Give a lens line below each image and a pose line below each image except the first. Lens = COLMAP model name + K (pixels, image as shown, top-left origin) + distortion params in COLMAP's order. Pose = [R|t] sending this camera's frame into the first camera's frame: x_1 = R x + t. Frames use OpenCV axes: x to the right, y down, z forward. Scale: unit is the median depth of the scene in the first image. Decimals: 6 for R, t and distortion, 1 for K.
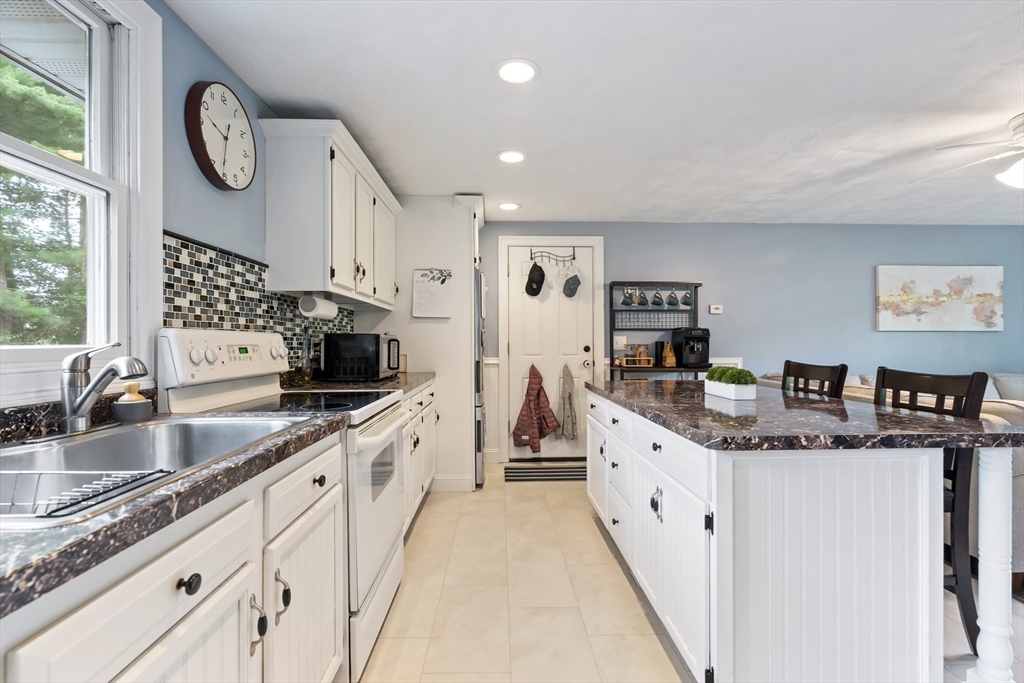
lens RADIAL K [[467.9, 0, 509.7], [0, 467.9, 336.0], [0, 0, 1]] dist [-0.007681, 0.002534]
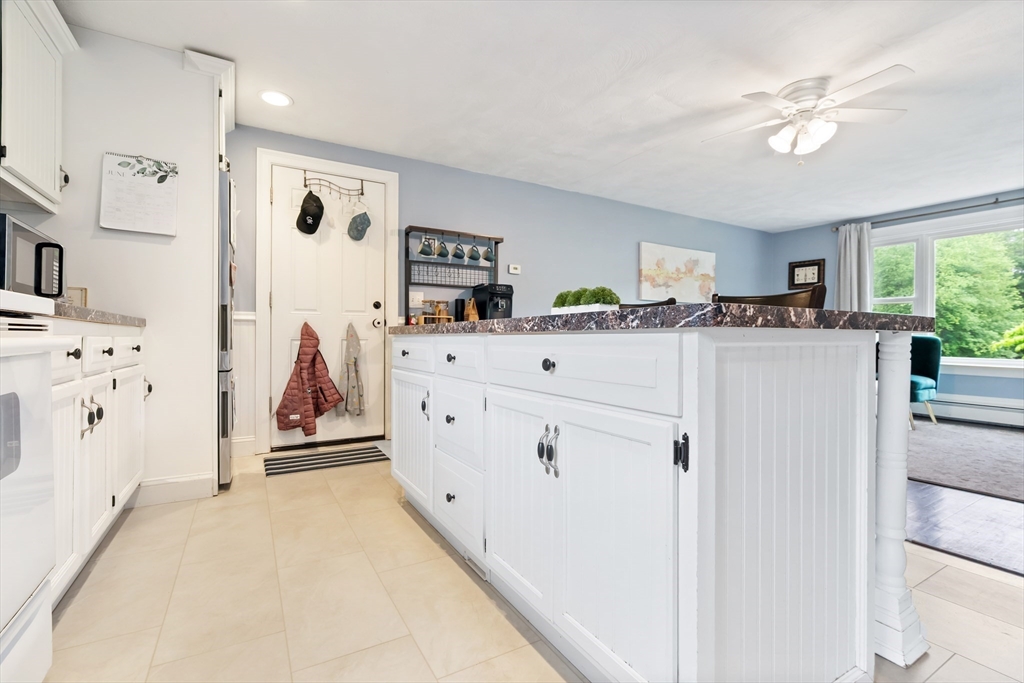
lens RADIAL K [[467.9, 0, 511.4], [0, 467.9, 330.7], [0, 0, 1]] dist [-0.007681, 0.002534]
pose [[0.875955, 0.012582, 0.482229, -0.024817], [-0.011503, 0.999920, -0.005195, 0.079320], [-0.482256, -0.000997, 0.876030, 0.181944]]
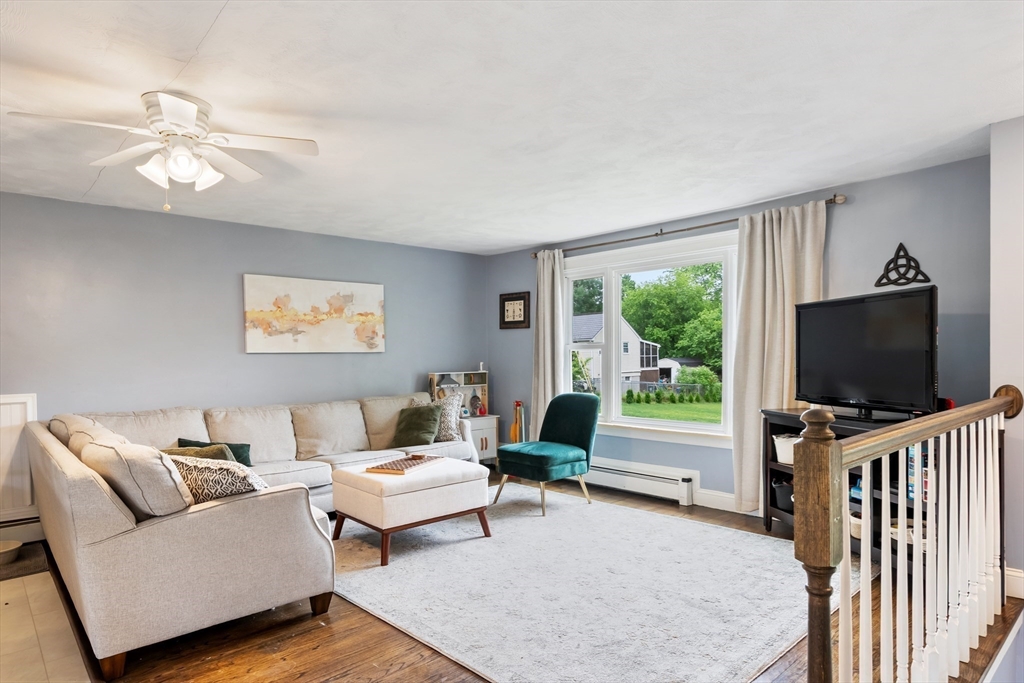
lens RADIAL K [[606.4, 0, 509.5], [0, 606.4, 372.1], [0, 0, 1]] dist [0.003326, -0.000835]
pose [[0.763298, -0.026973, 0.645483, 0.494689], [0.006359, 0.999393, 0.034242, -0.012384], [-0.646015, -0.022032, 0.763007, -0.138168]]
